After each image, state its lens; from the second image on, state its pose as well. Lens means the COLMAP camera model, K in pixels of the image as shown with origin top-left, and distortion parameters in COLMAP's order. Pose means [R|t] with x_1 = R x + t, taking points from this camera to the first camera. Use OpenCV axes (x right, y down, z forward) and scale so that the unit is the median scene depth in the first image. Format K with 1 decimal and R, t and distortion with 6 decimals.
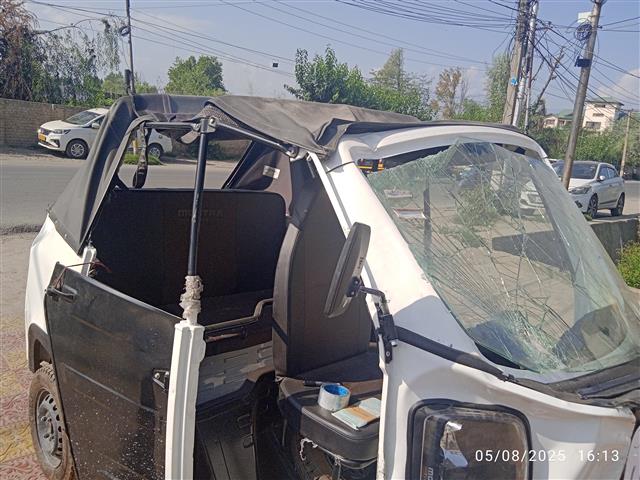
lens RADIAL K [[524.6, 0, 320.0], [0, 524.6, 240.0], [0, 0, 1]] dist [0.008771, -0.020921]
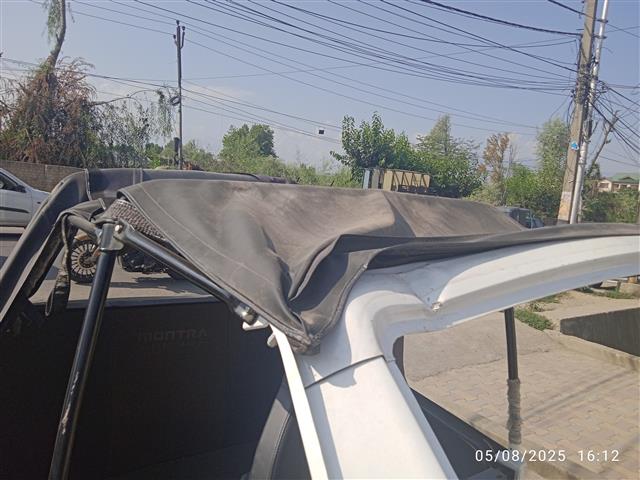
lens RADIAL K [[524.6, 0, 320.0], [0, 524.6, 240.0], [0, 0, 1]] dist [0.008771, -0.020921]
pose [[0.996007, 0.008450, -0.088871, 0.021661], [-0.018883, 0.992926, -0.117222, -0.078523], [0.087252, 0.118432, 0.989121, 0.247147]]
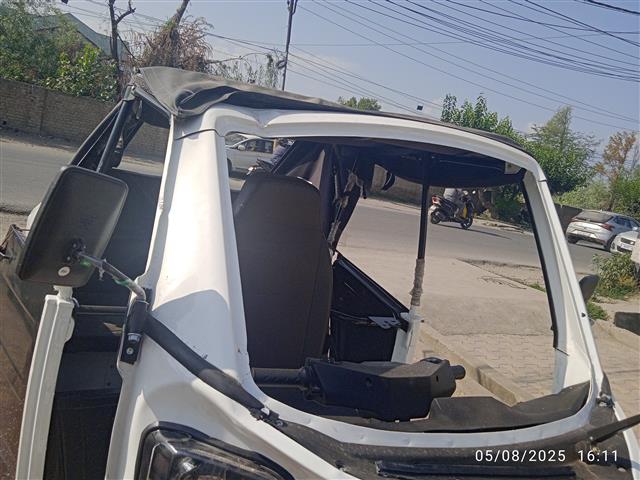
lens RADIAL K [[522.5, 0, 320.9], [0, 522.5, 238.8], [0, 0, 1]] dist [0.007485, -0.015452]
pose [[0.956036, 0.145066, -0.254856, 0.193651], [-0.164793, 0.984638, -0.057721, 0.017742], [0.242567, 0.097182, 0.965255, 0.104138]]
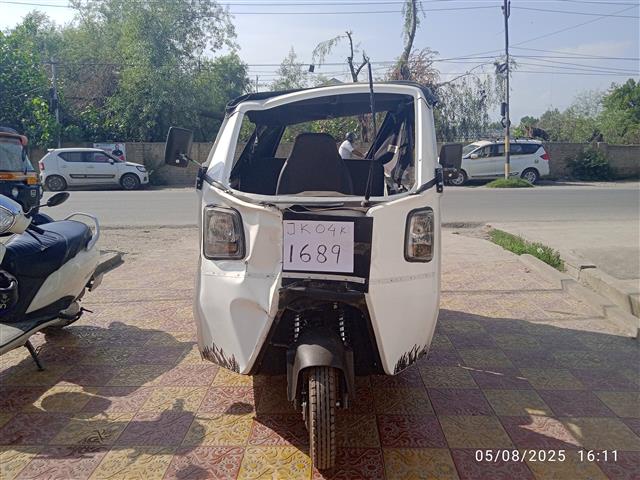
lens RADIAL K [[520.2, 0, 330.2], [0, 520.2, 241.4], [0, 0, 1]] dist [-0.000618, -0.008989]
pose [[0.725764, 0.010679, -0.687861, 0.737409], [-0.054330, 0.997646, -0.041835, 0.181920], [0.685795, 0.067734, 0.724636, -0.095516]]
